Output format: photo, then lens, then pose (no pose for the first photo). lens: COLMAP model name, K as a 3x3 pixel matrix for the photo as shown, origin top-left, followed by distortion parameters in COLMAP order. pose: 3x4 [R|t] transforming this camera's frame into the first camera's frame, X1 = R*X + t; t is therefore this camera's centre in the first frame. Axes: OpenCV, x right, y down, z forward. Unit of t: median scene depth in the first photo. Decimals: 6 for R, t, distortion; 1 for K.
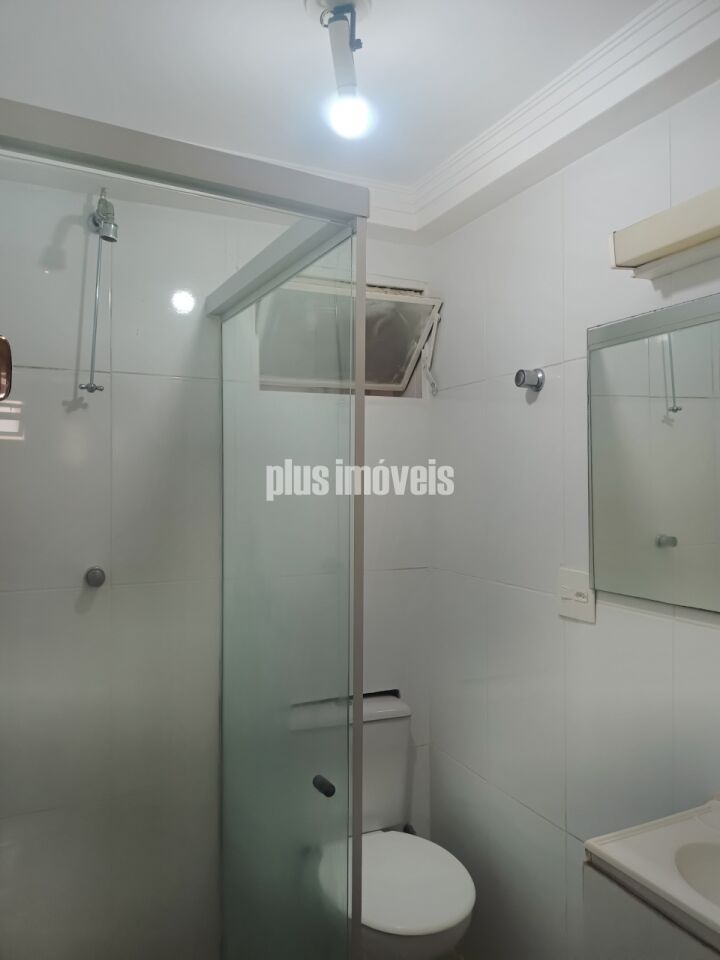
lens RADIAL K [[708.5, 0, 355.2], [0, 708.5, 464.6], [0, 0, 1]] dist [0.012323, -0.045301]
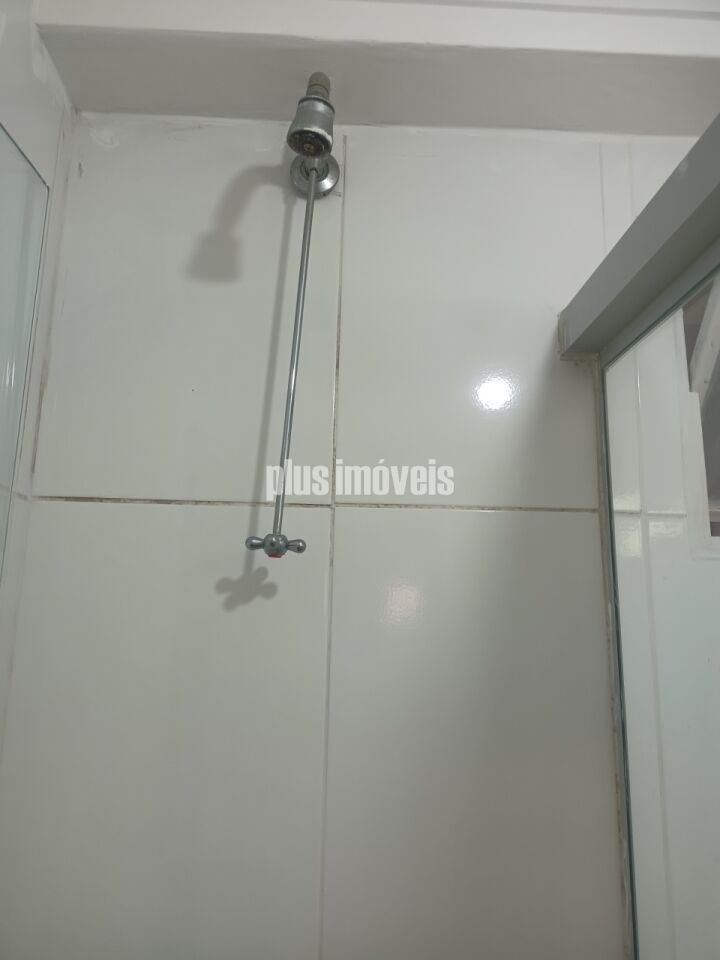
lens RADIAL K [[708.5, 0, 365.3], [0, 708.5, 479.1], [0, 0, 1]] dist [0.012323, -0.045301]
pose [[0.920268, -0.066269, -0.385636, -0.174911], [-0.009456, 0.981500, -0.191228, -0.068823], [0.391174, 0.179628, 0.902617, 0.652392]]
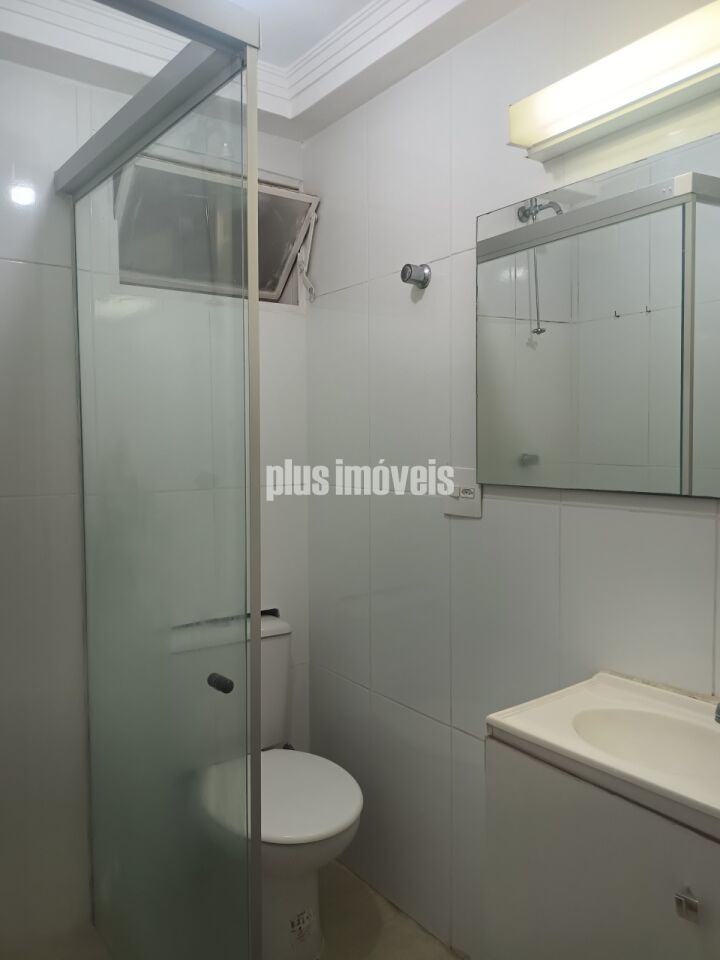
lens RADIAL K [[708.5, 0, 358.6], [0, 708.5, 471.5], [0, 0, 1]] dist [0.012323, -0.045301]
pose [[0.977736, -0.020672, 0.208818, -0.037737], [0.005751, 0.997401, 0.071815, 0.076401], [-0.209760, -0.069015, 0.975314, 0.053575]]
